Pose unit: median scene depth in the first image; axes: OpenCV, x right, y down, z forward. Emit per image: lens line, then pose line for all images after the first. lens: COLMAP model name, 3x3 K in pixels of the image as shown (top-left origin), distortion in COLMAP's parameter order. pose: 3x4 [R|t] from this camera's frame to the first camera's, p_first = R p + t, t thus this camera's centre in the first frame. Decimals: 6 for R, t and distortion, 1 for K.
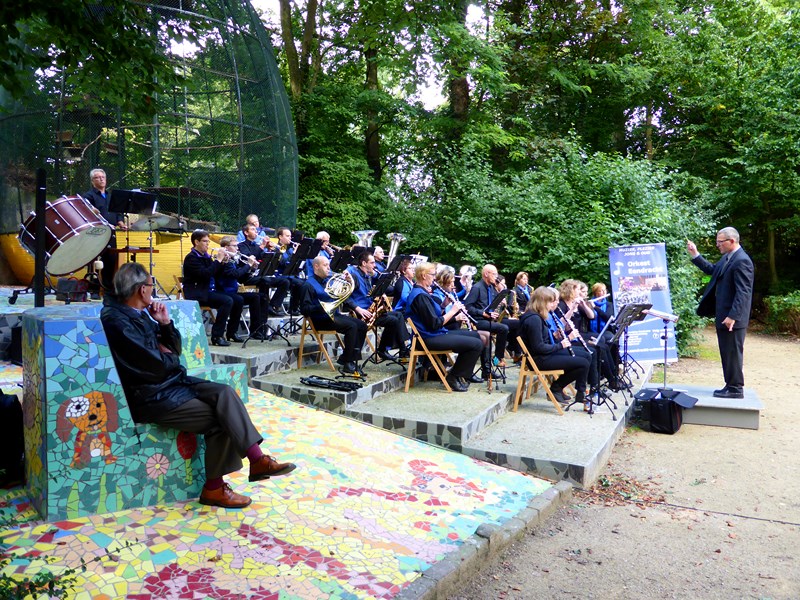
lens RADIAL K [[582.6, 0, 400.3], [0, 582.6, 307.8], [0, 0, 1]] dist [-0.041677, 0.018248]
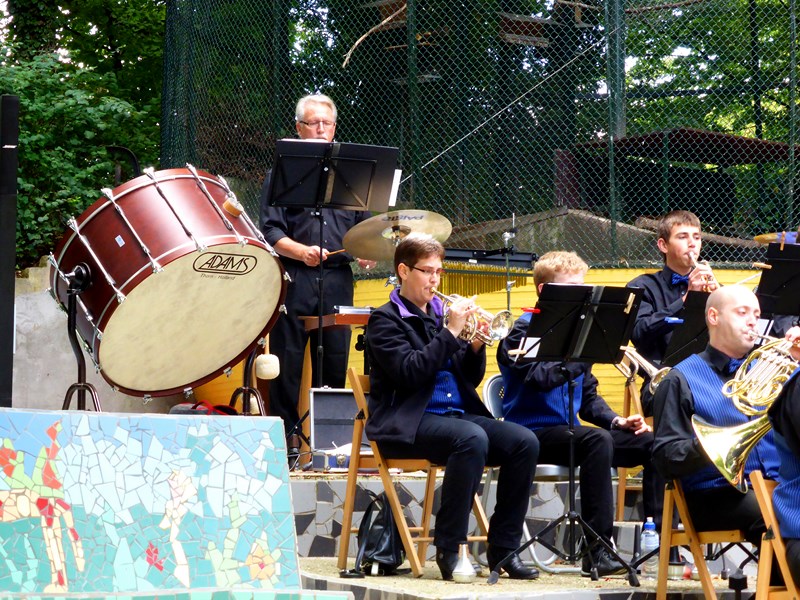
lens RADIAL K [[2374.0, 0, 402.0], [0, 2374.0, 298.0], [0, 0, 1]] dist [0.195816, 0.000000]
pose [[0.783807, -0.061423, -0.617959, 0.271356], [-0.029855, 0.990219, -0.136292, 0.049784], [0.620286, 0.125275, 0.774307, -0.033738]]
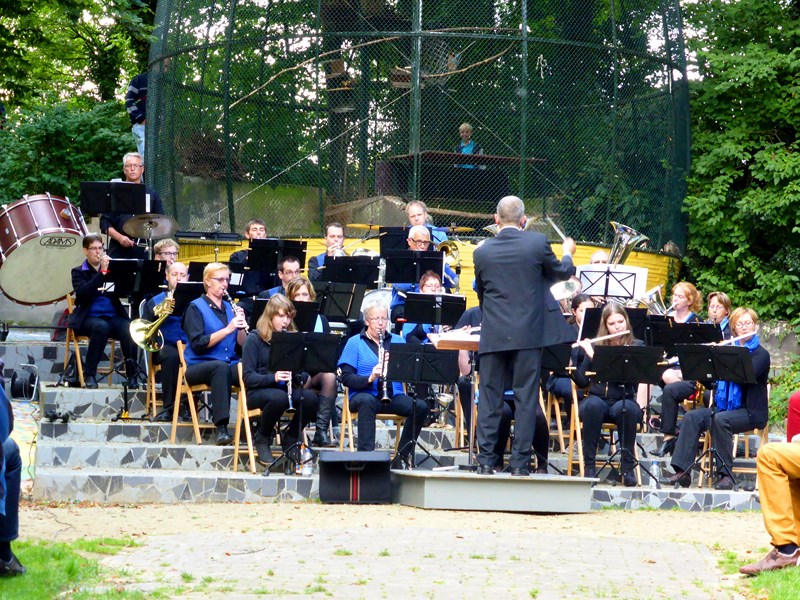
lens RADIAL K [[2374.0, 0, 394.8], [0, 2374.0, 295.1], [0, 0, 1]] dist [0.195816, 0.000000]
pose [[0.619129, -0.026826, -0.784831, 1.250780], [-0.063133, 0.994481, -0.083795, 0.095551], [0.782747, 0.101429, 0.614019, -0.303248]]
